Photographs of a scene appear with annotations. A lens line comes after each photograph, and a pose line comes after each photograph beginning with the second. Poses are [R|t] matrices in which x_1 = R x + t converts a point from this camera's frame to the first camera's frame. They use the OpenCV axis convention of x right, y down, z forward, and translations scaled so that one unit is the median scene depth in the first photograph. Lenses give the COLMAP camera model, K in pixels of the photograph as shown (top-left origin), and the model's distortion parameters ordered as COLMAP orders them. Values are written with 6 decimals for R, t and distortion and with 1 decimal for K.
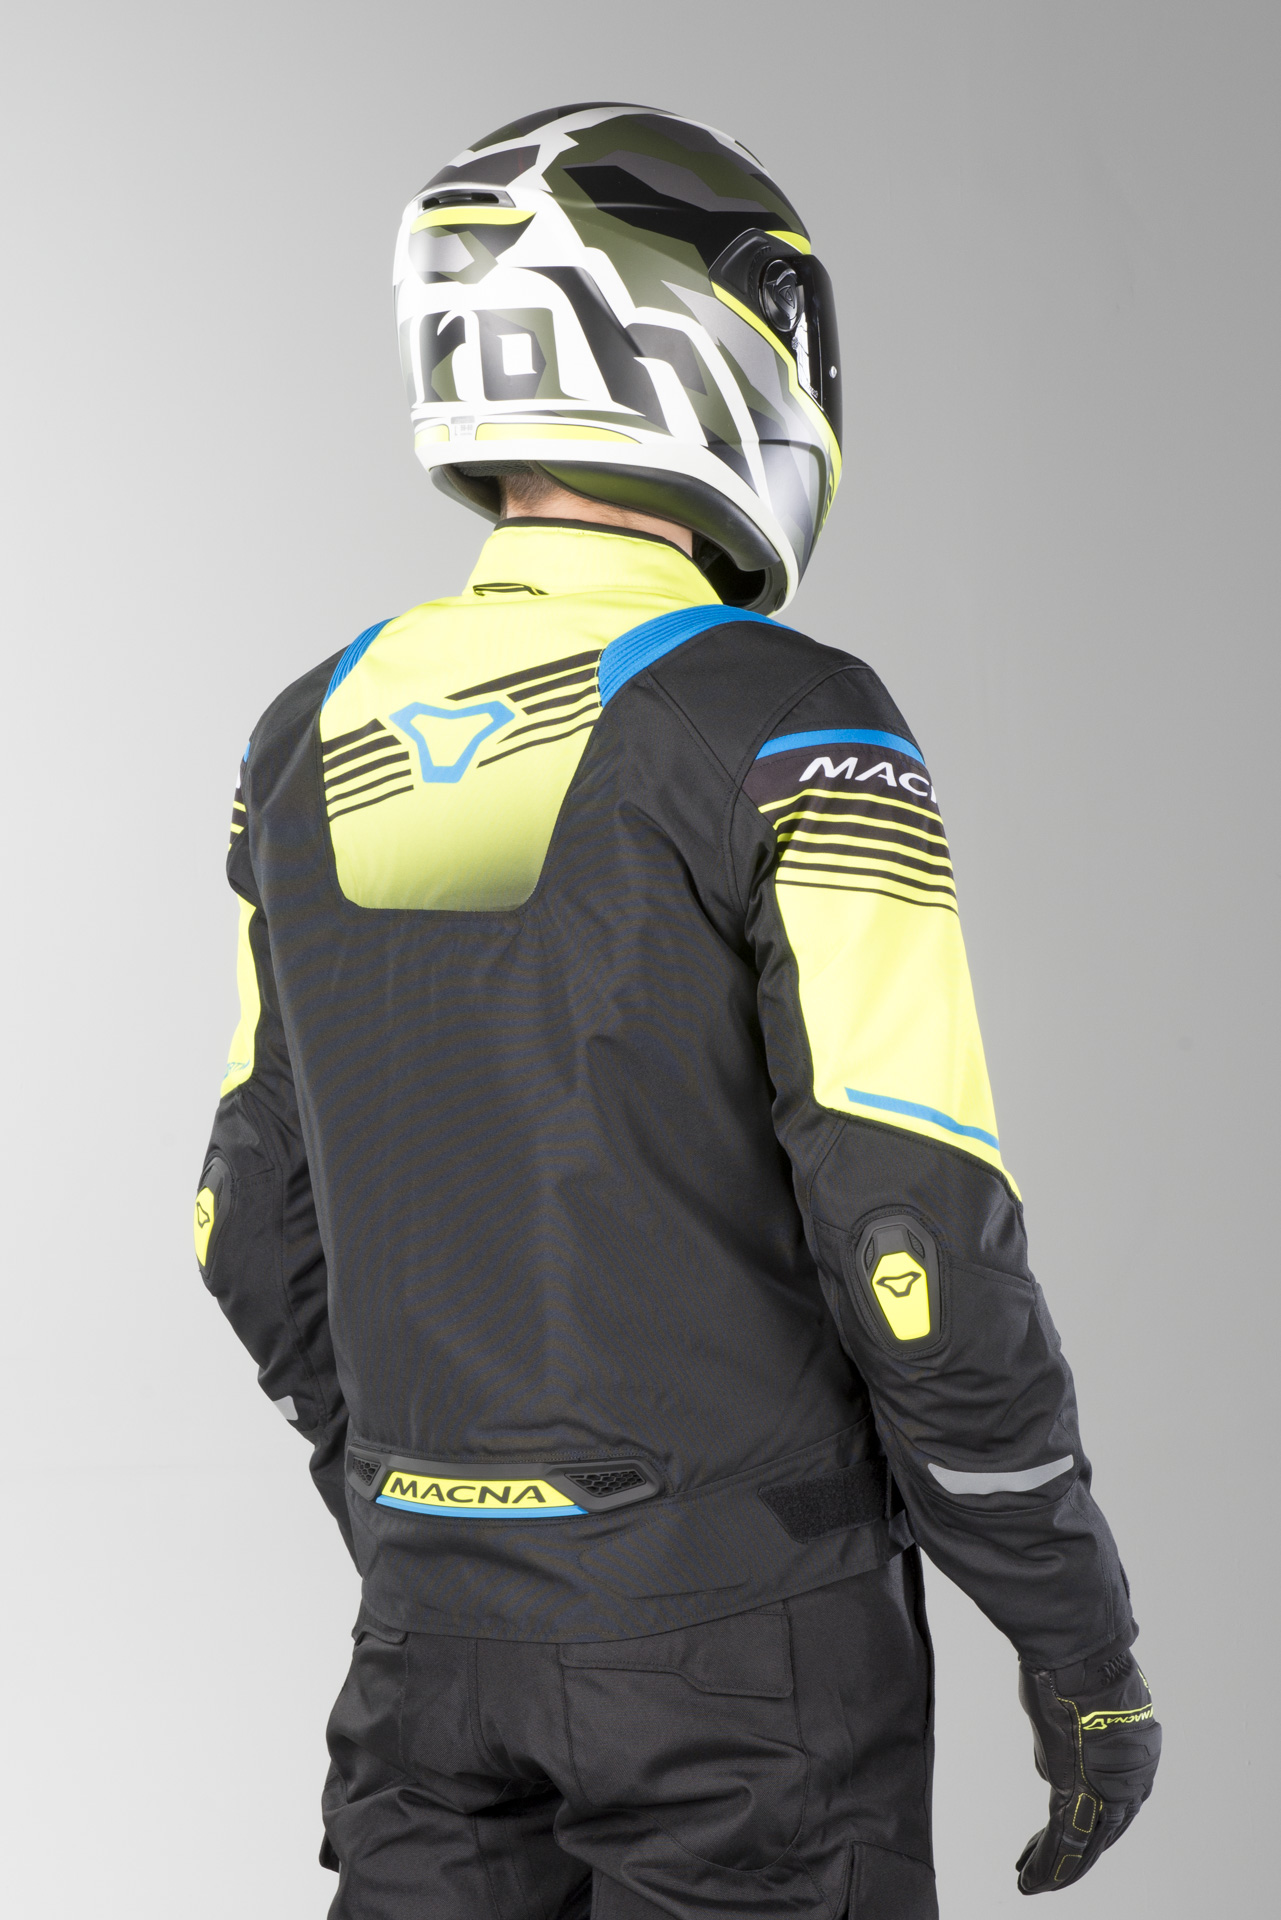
lens RADIAL K [[4008.1, 0, 630.8], [0, 4008.1, 966.2], [0, 0, 1]] dist [0.103340, 0.000000]
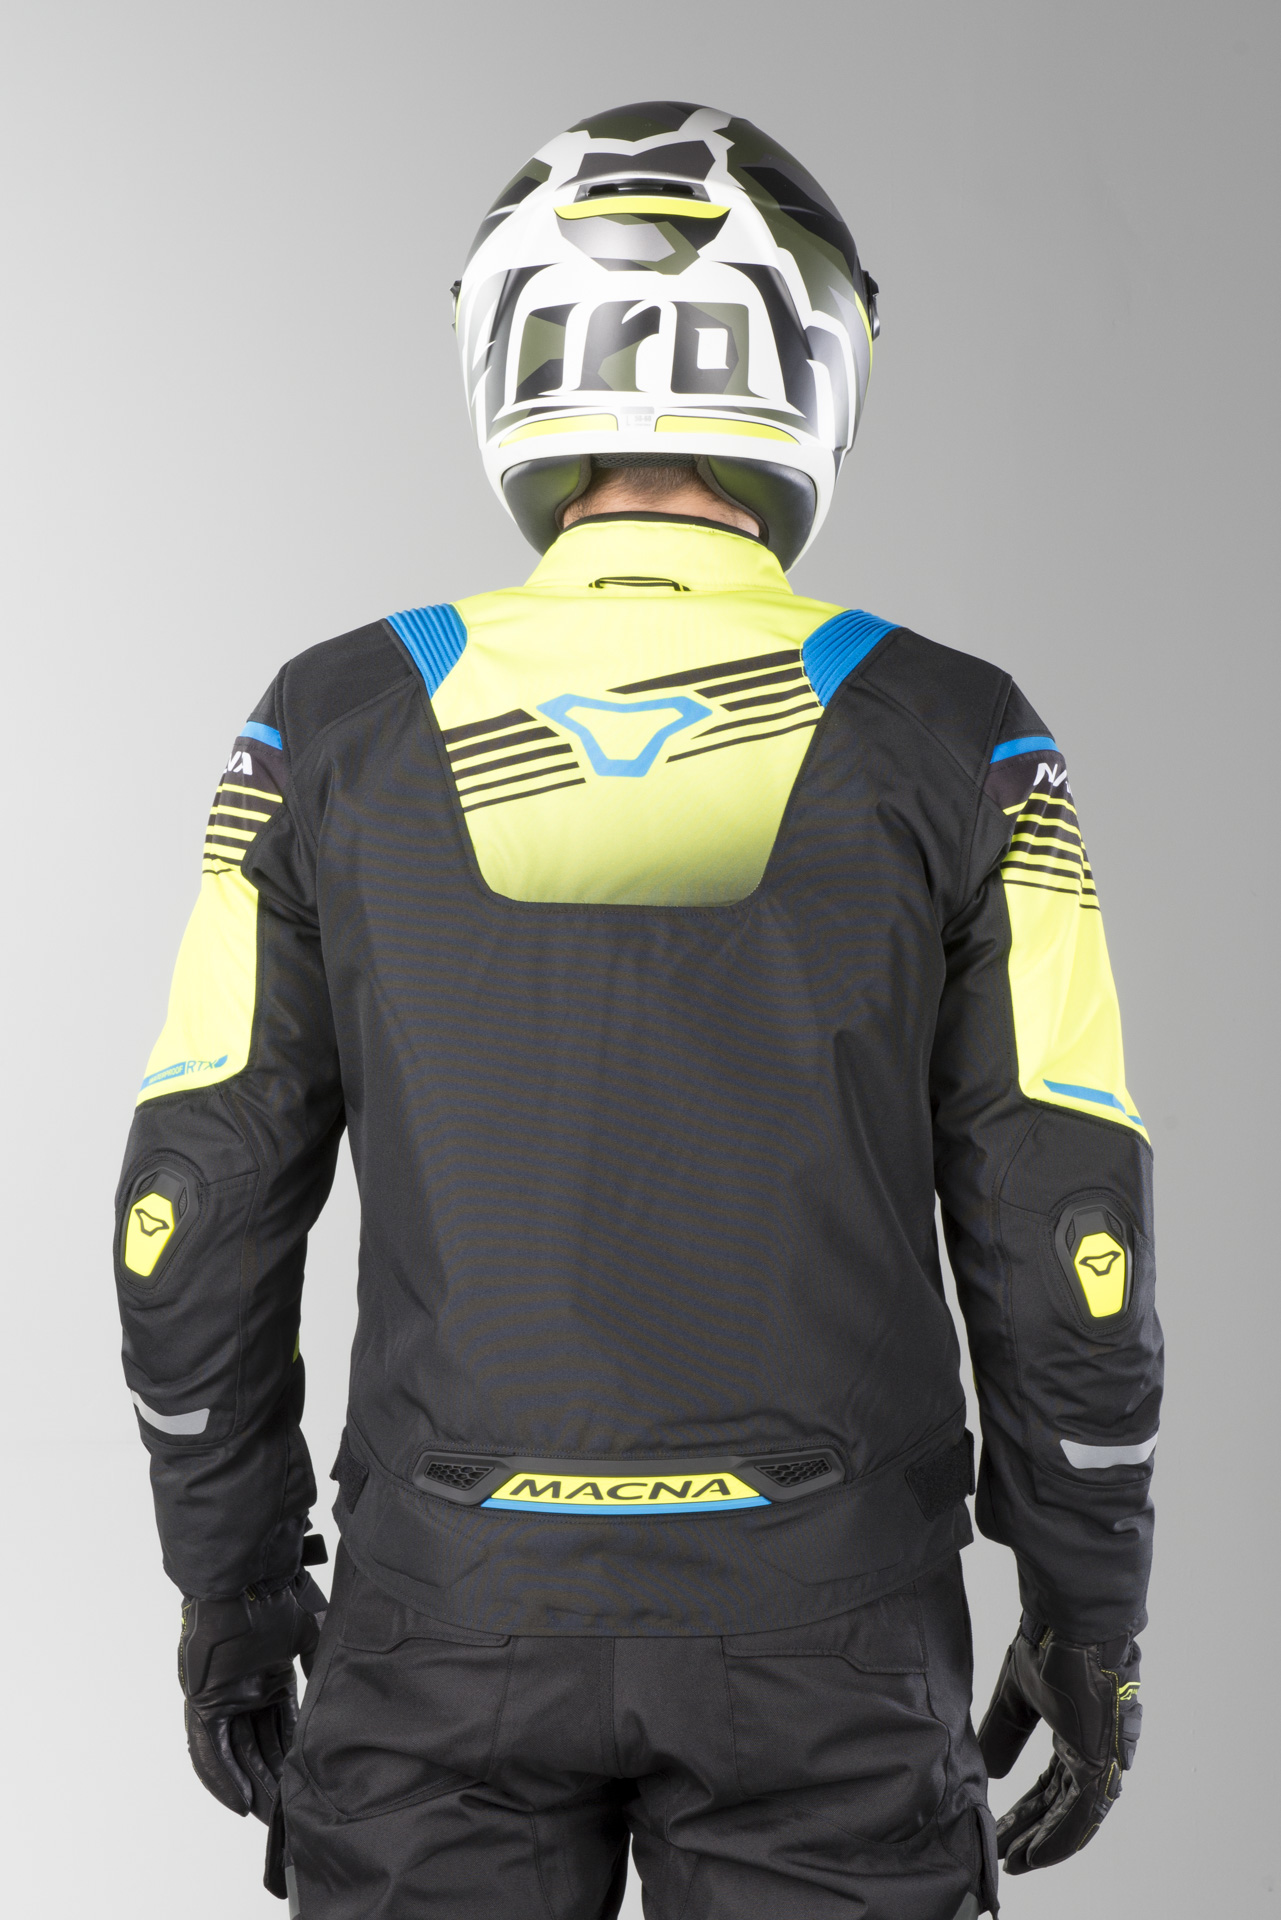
lens RADIAL K [[4008.1, 0, 595.3], [0, 4008.1, 989.3], [0, 0, 1]] dist [0.103340, 0.000000]
pose [[0.882131, -0.007233, 0.470948, -0.525166], [-0.002595, 0.999792, 0.020216, -0.013389], [-0.470996, -0.019055, 0.881929, 0.129612]]
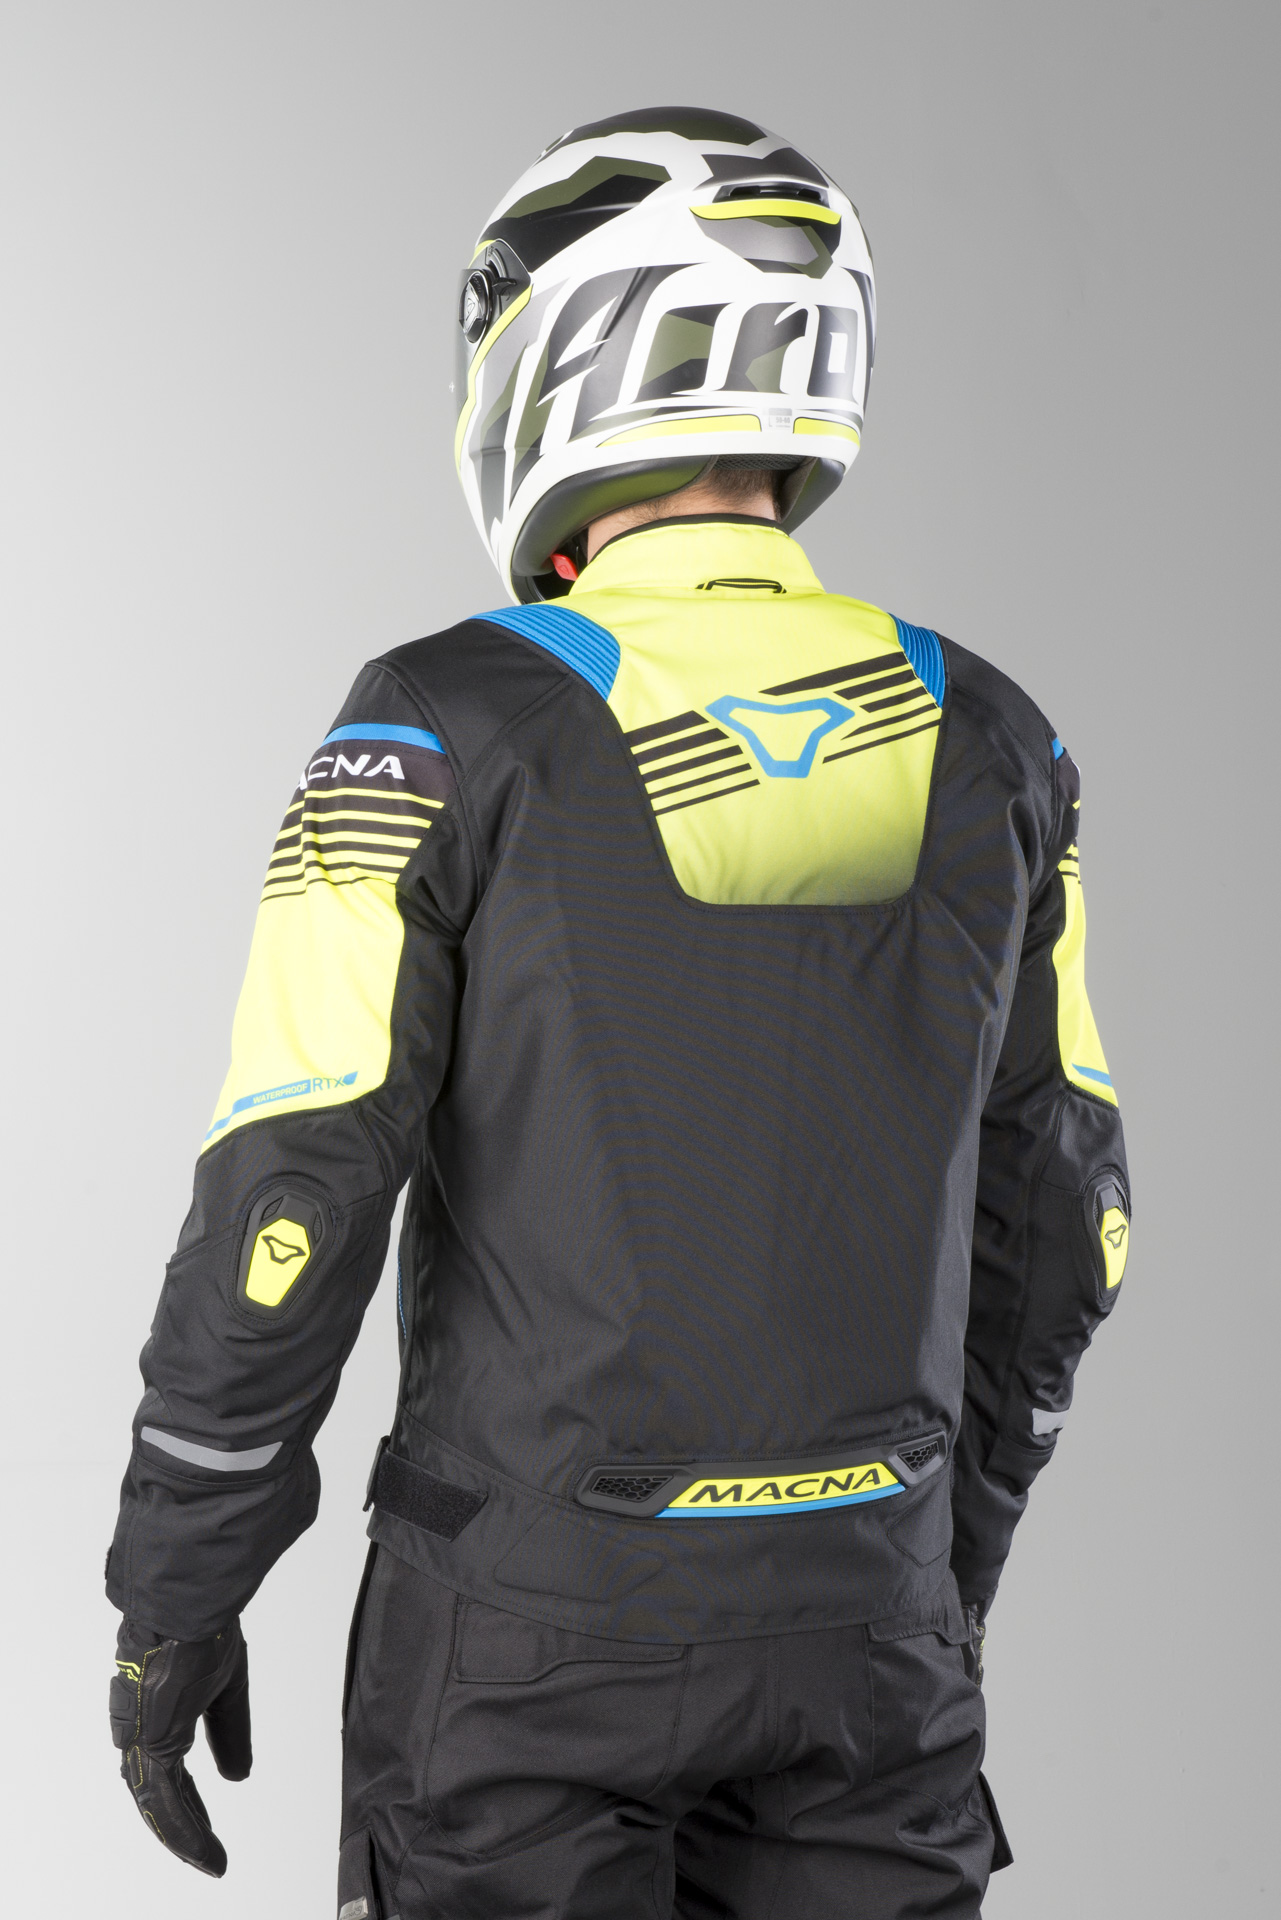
lens RADIAL K [[4008.1, 0, 627.3], [0, 4008.1, 966.7], [0, 0, 1]] dist [0.103340, 0.000000]
pose [[0.609867, -0.030854, 0.791903, -0.869367], [0.018932, 0.999524, 0.024363, -0.024175], [-0.792278, 0.000134, 0.610160, 0.429116]]
